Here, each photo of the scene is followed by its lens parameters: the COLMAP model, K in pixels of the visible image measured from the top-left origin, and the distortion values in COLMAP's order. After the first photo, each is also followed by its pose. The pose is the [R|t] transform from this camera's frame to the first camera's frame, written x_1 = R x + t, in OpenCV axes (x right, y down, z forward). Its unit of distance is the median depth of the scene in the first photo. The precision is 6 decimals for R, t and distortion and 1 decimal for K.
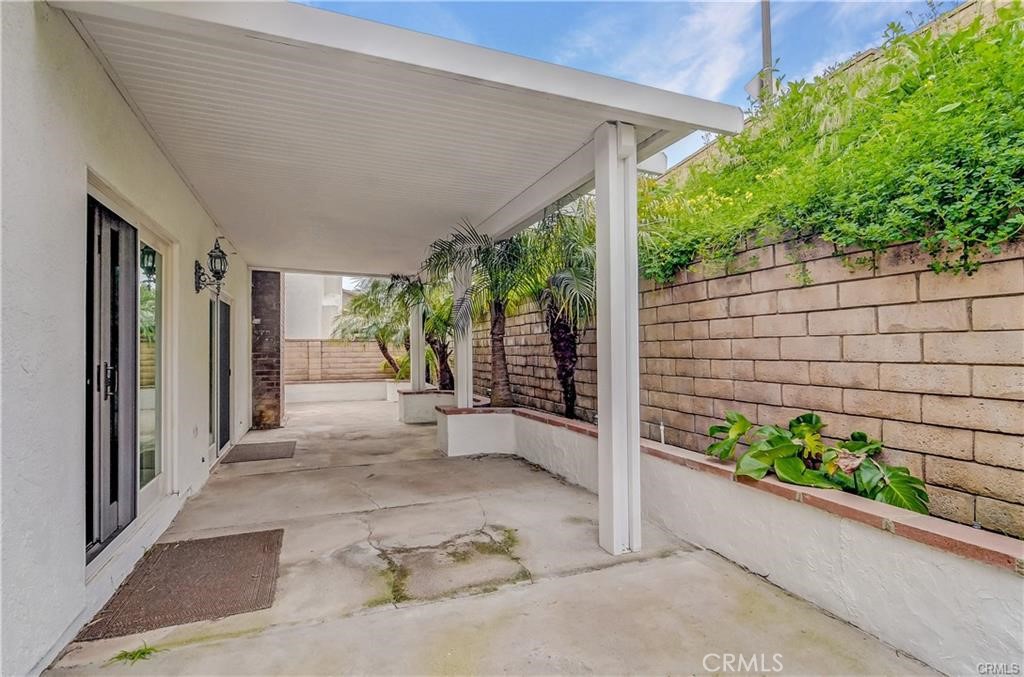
lens RADIAL K [[496.2, 0, 512.8], [0, 496.2, 340.3], [0, 0, 1]] dist [0.000944, -0.000034]
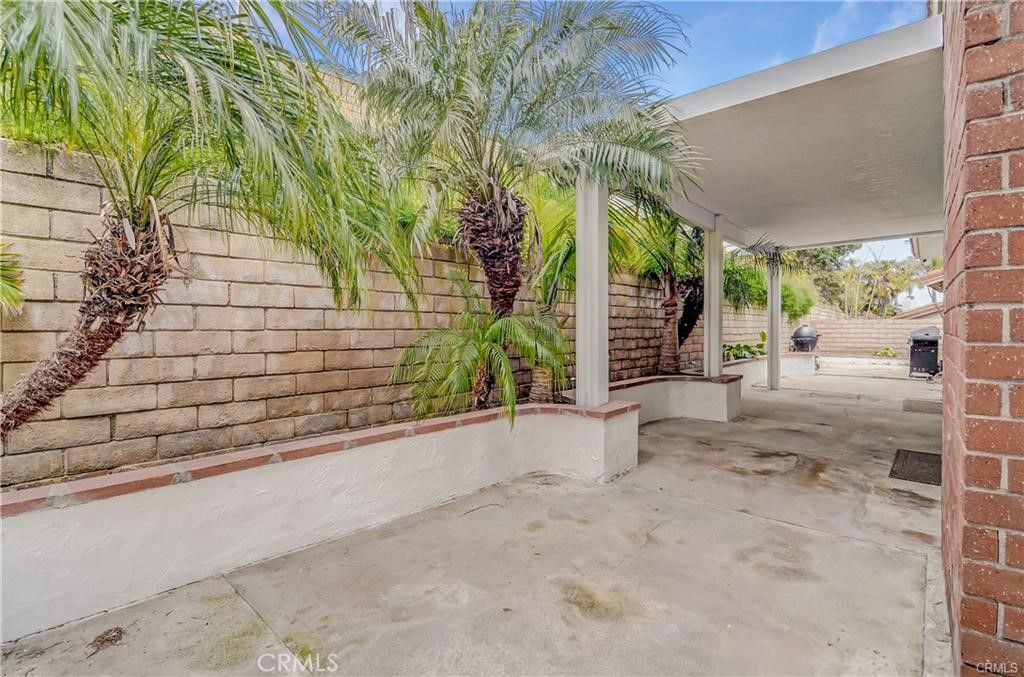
lens RADIAL K [[496.2, 0, 511.3], [0, 496.2, 334.1], [0, 0, 1]] dist [0.000944, -0.000034]
pose [[-0.469815, -0.004156, 0.882755, -0.743106], [-0.008426, 0.999964, 0.000223, 0.045538], [-0.882725, -0.007334, -0.469833, 1.697929]]
